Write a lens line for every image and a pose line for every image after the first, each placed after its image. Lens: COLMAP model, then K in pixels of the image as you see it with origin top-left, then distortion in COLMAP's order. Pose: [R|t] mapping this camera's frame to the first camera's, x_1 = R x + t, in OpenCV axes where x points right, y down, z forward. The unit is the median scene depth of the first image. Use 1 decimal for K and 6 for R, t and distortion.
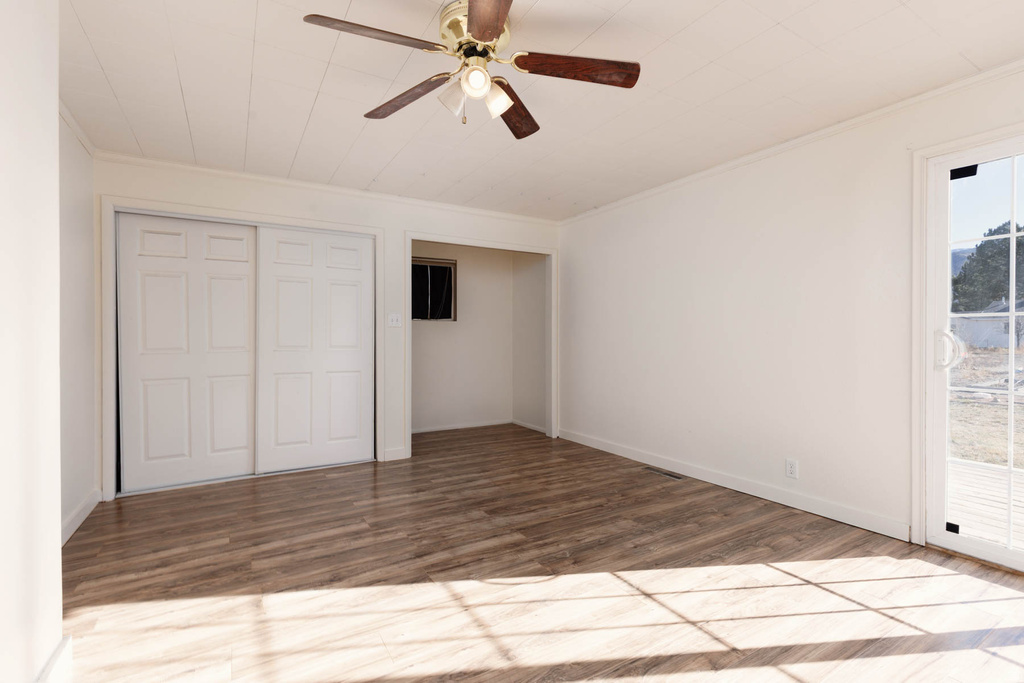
lens RADIAL K [[469.6, 0, 496.3], [0, 469.6, 340.8], [0, 0, 1]] dist [-0.000047, -0.000669]
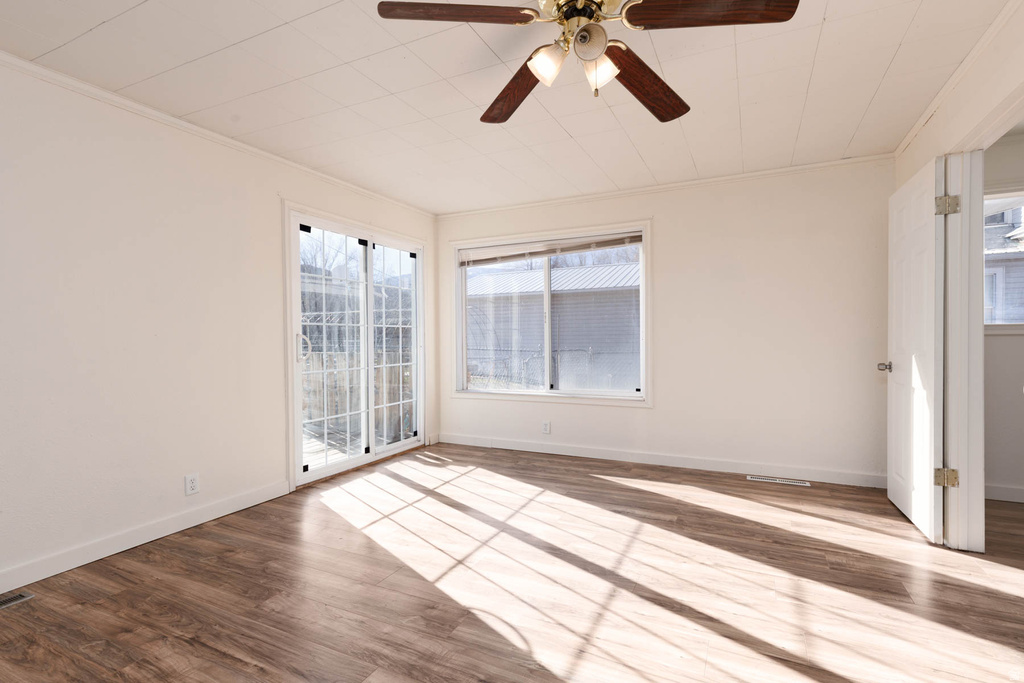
lens RADIAL K [[470.7, 0, 499.5], [0, 470.7, 344.3], [0, 0, 1]] dist [-0.001110, -0.000386]
pose [[-0.565120, -0.003685, 0.825000, -0.561784], [0.008728, 0.999907, 0.010445, 0.004779], [-0.824962, 0.013104, -0.565036, 1.313795]]
